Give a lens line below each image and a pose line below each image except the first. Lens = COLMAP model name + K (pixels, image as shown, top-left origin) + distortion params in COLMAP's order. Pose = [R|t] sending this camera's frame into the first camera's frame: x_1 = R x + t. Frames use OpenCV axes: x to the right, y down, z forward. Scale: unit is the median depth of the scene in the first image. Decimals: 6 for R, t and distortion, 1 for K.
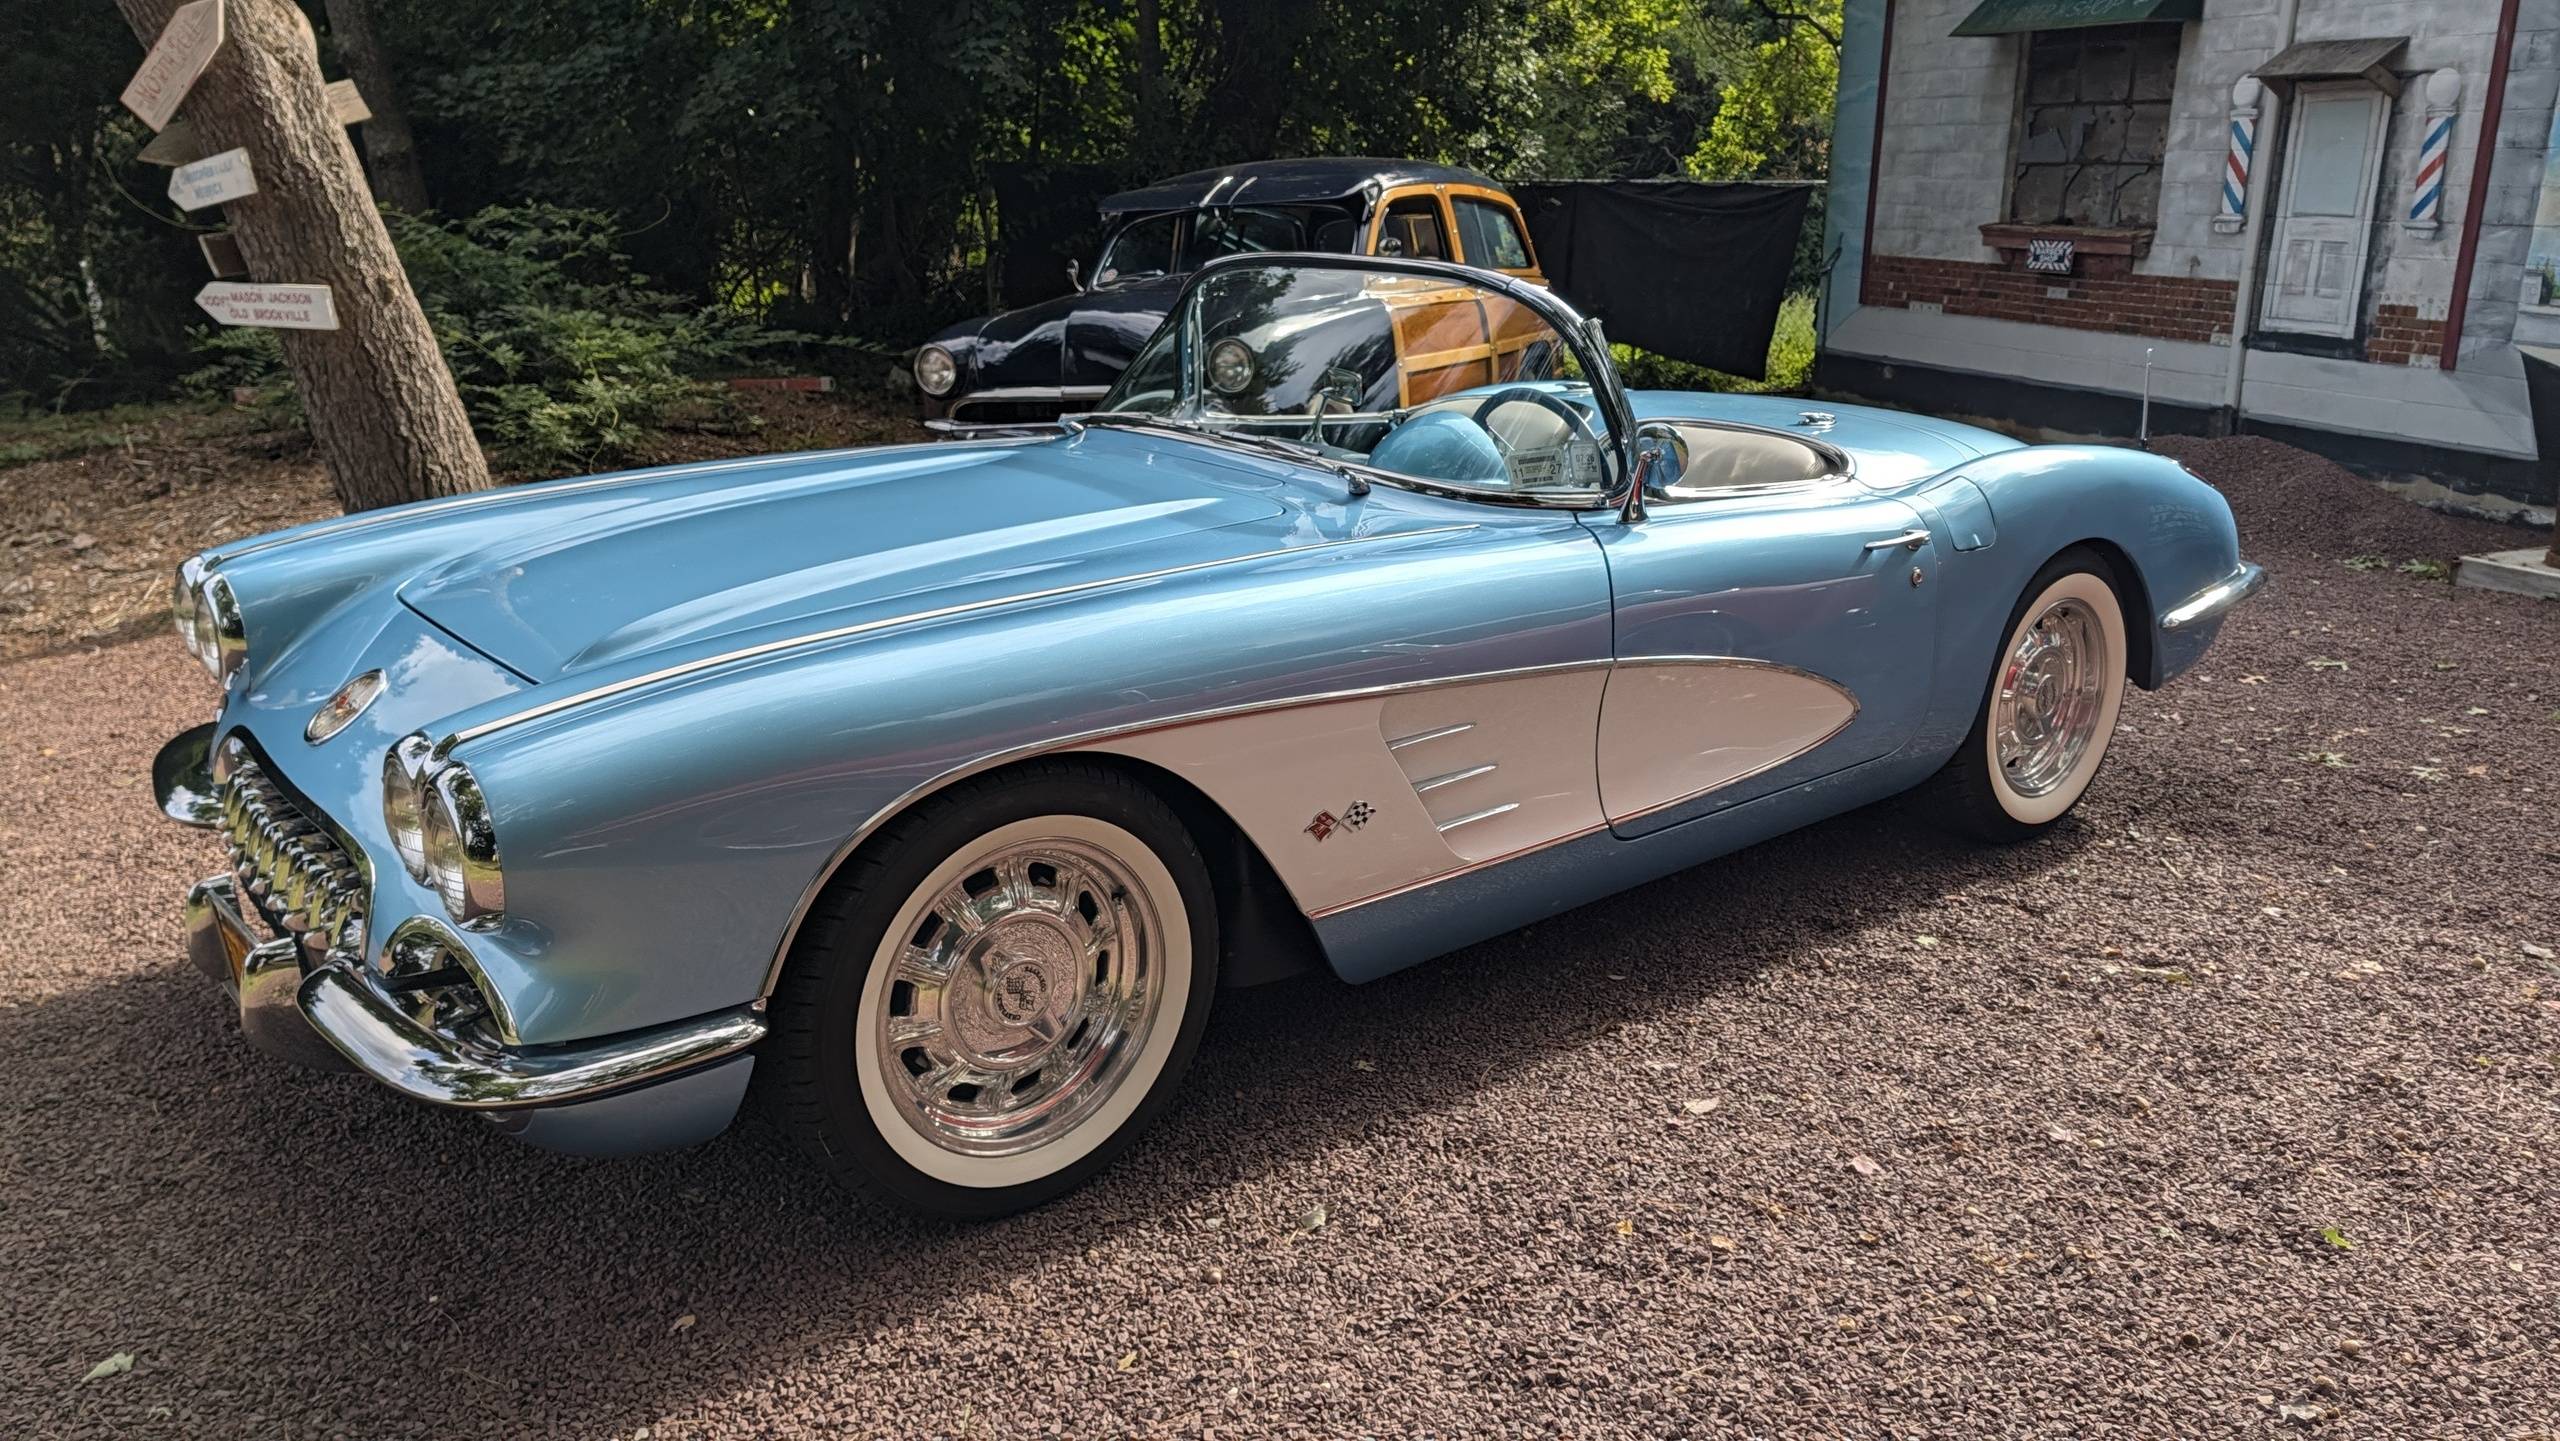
lens RADIAL K [[1871.7, 0, 1261.9], [0, 1871.7, 709.0], [0, 0, 1]] dist [0.029578, -0.031879]
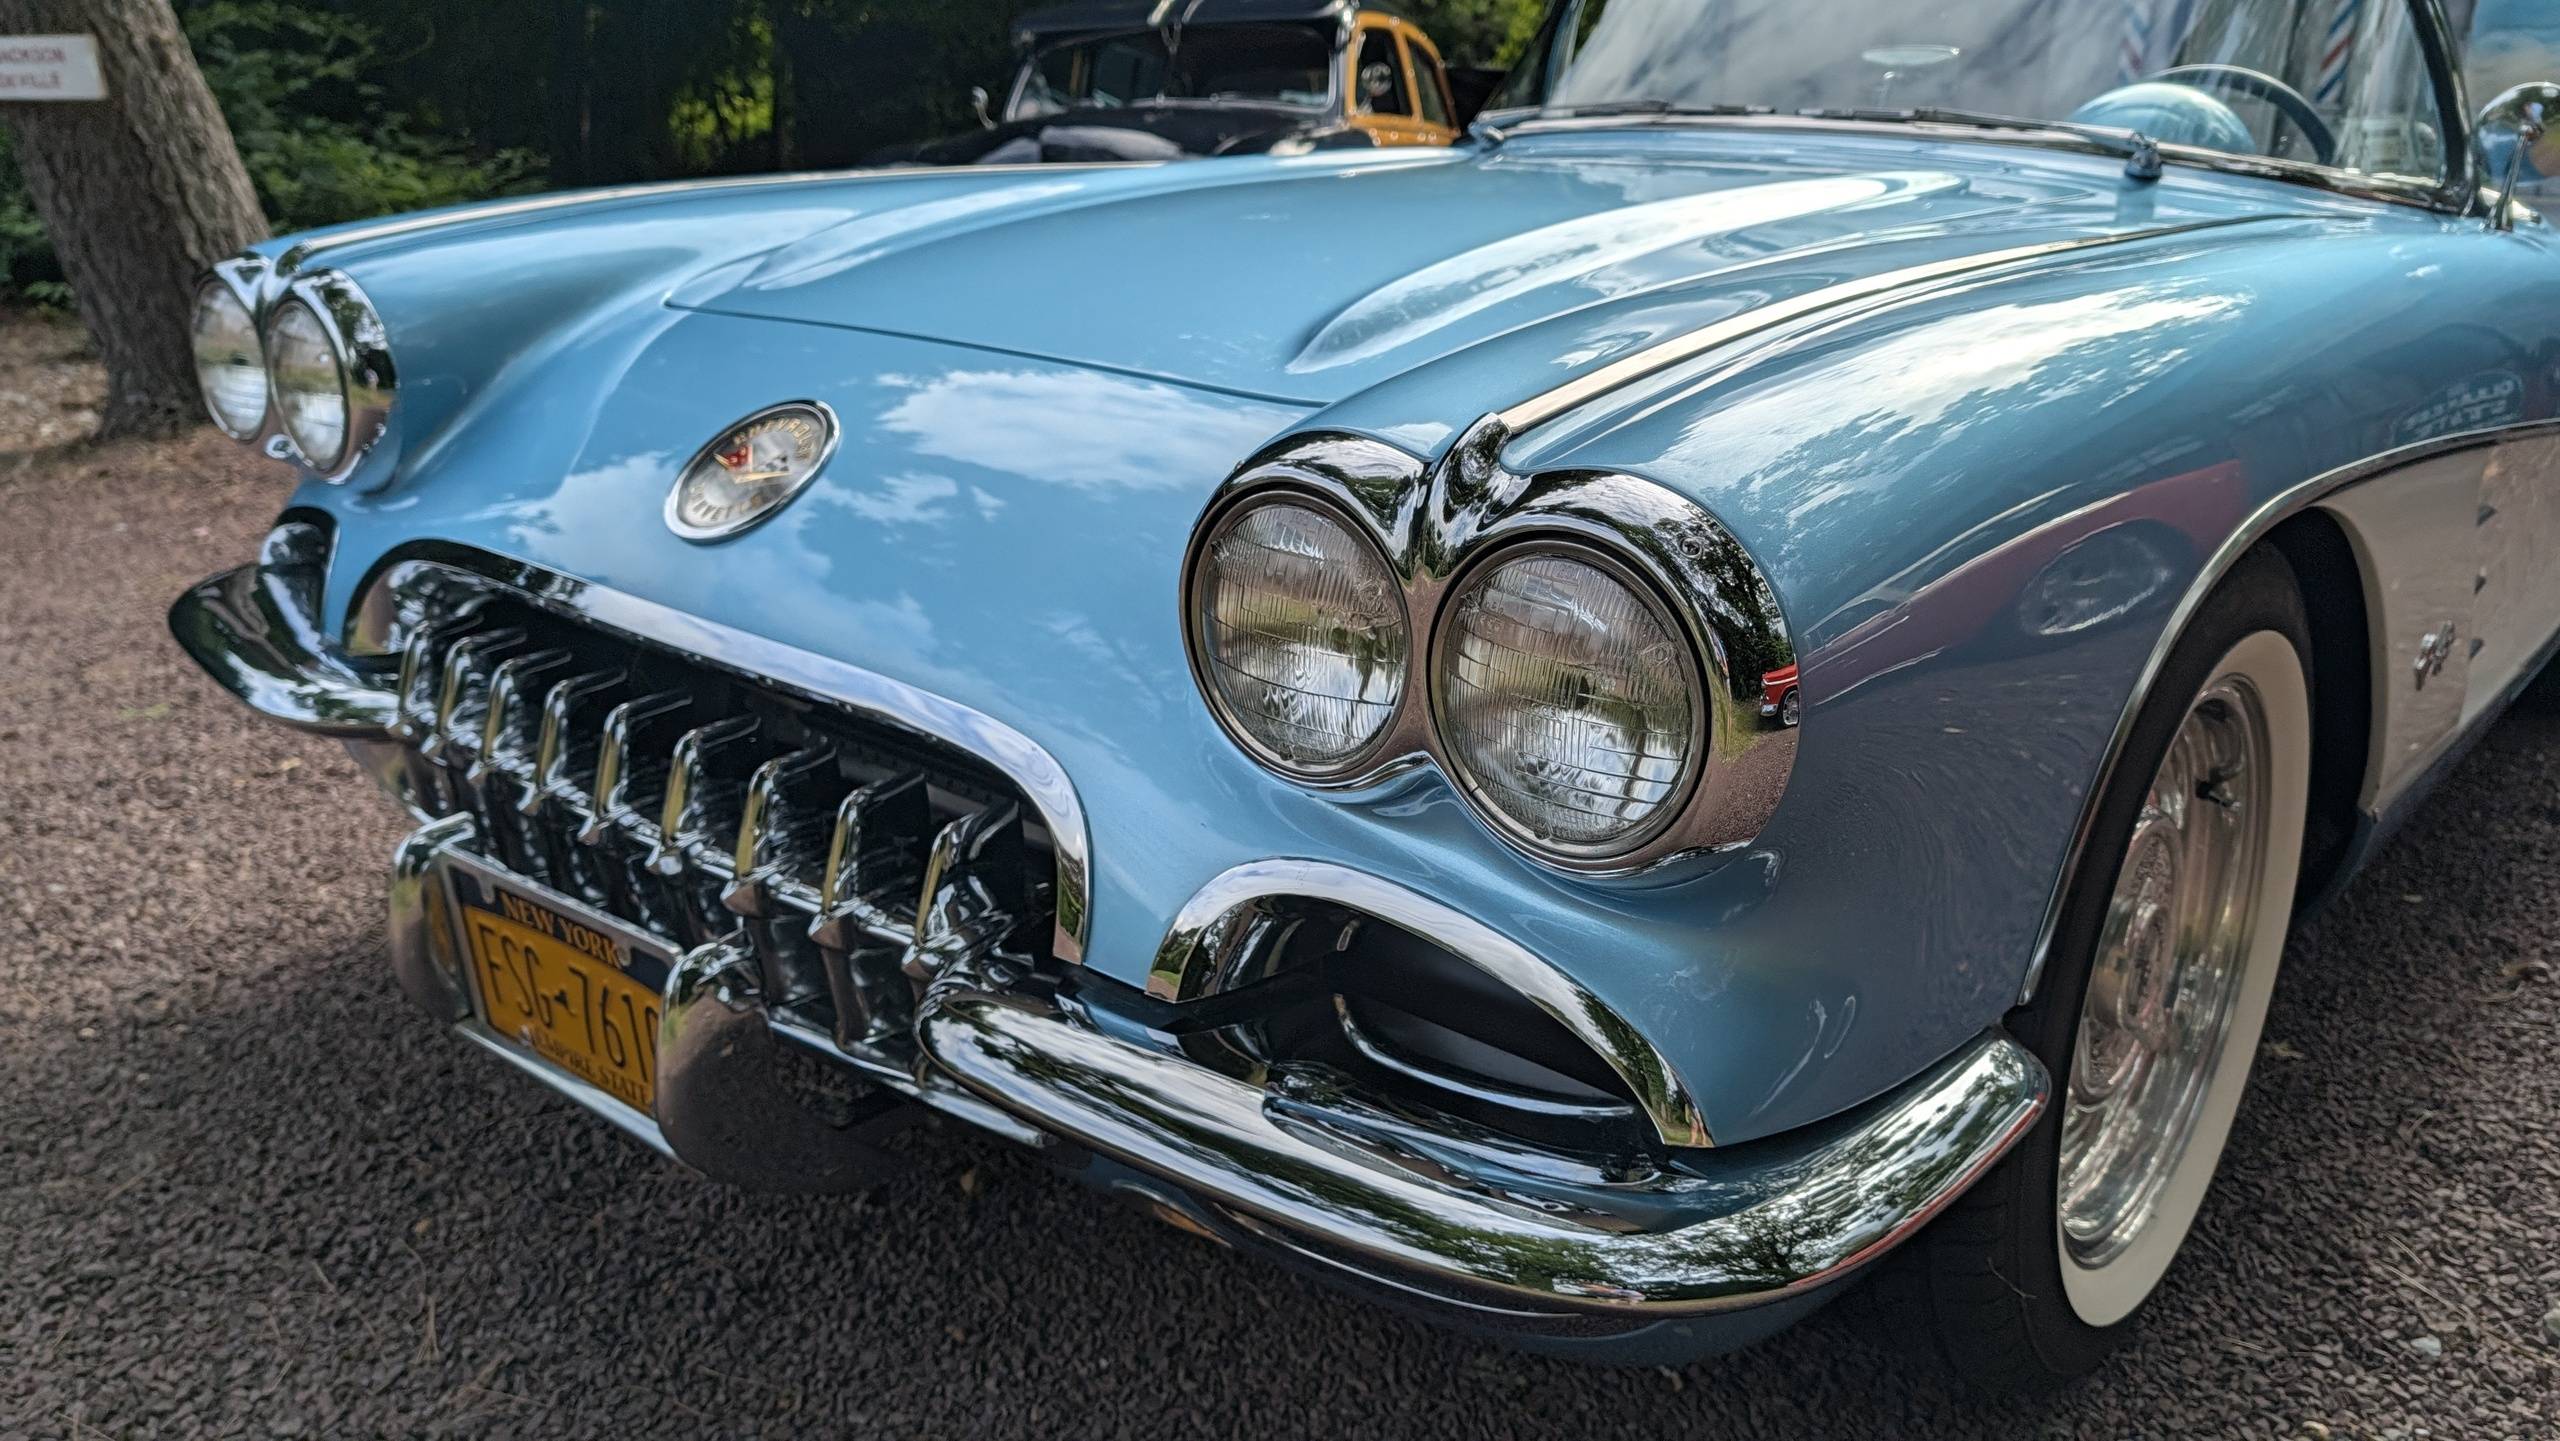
lens RADIAL K [[1871.7, 0, 1279.3], [0, 1871.7, 715.3], [0, 0, 1]] dist [0.029578, -0.031879]
pose [[0.982976, -0.030855, 0.181126, -0.113309], [0.025034, 0.999097, 0.034335, 0.012848], [-0.182022, -0.029217, 0.982860, 0.121720]]
